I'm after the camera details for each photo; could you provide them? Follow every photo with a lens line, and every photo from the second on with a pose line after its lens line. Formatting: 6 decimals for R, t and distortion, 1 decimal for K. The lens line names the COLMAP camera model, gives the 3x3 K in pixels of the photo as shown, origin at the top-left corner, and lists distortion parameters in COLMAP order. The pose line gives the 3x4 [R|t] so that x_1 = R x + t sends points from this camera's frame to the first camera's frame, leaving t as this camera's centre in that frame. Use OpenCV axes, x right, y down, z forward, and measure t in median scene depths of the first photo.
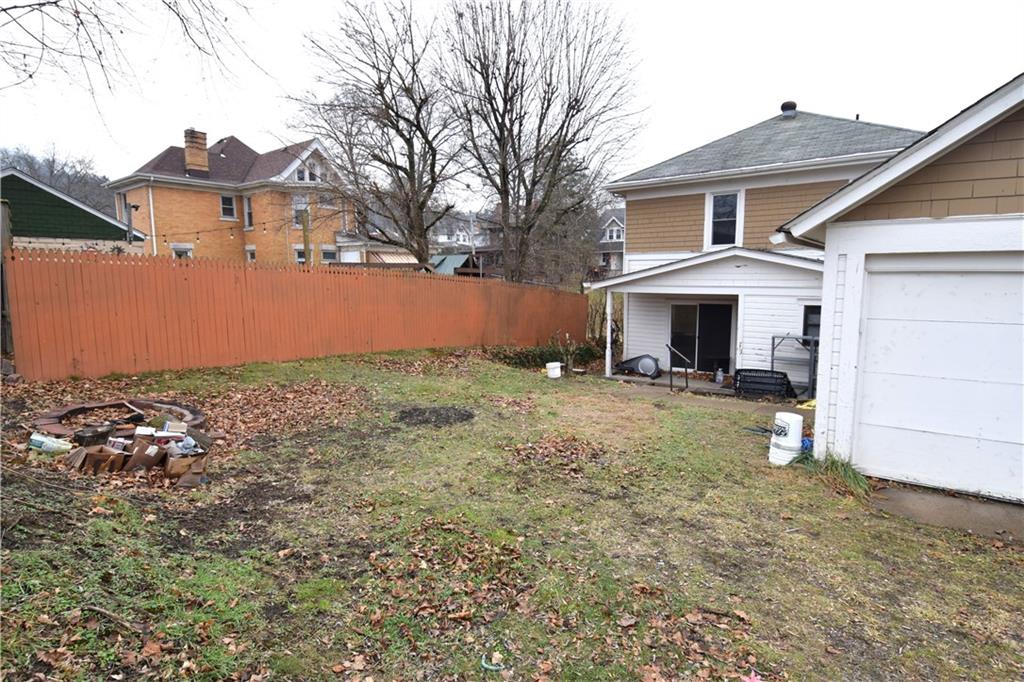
lens RADIAL K [[528.4, 0, 514.2], [0, 528.4, 341.2], [0, 0, 1]] dist [0.053002, -0.056339]
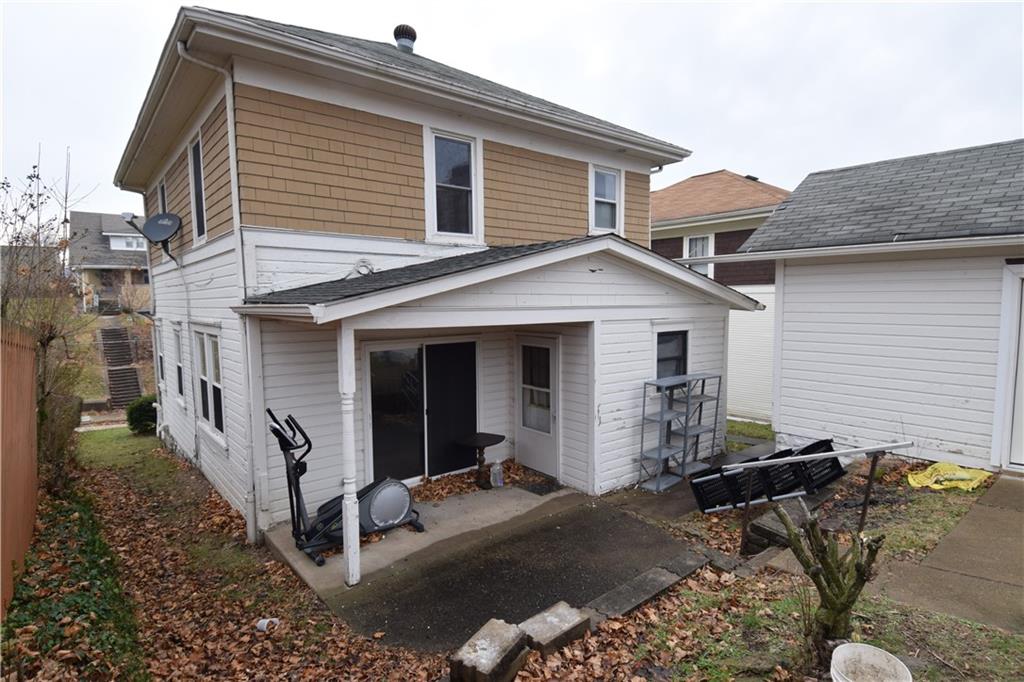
lens RADIAL K [[528.4, 0, 514.2], [0, 528.4, 341.2], [0, 0, 1]] dist [0.053002, -0.056339]
pose [[0.219720, -0.075035, 0.972673, -0.124578], [0.129738, 0.990429, 0.047098, -0.090399], [-0.966898, 0.115845, 0.227352, 0.833957]]
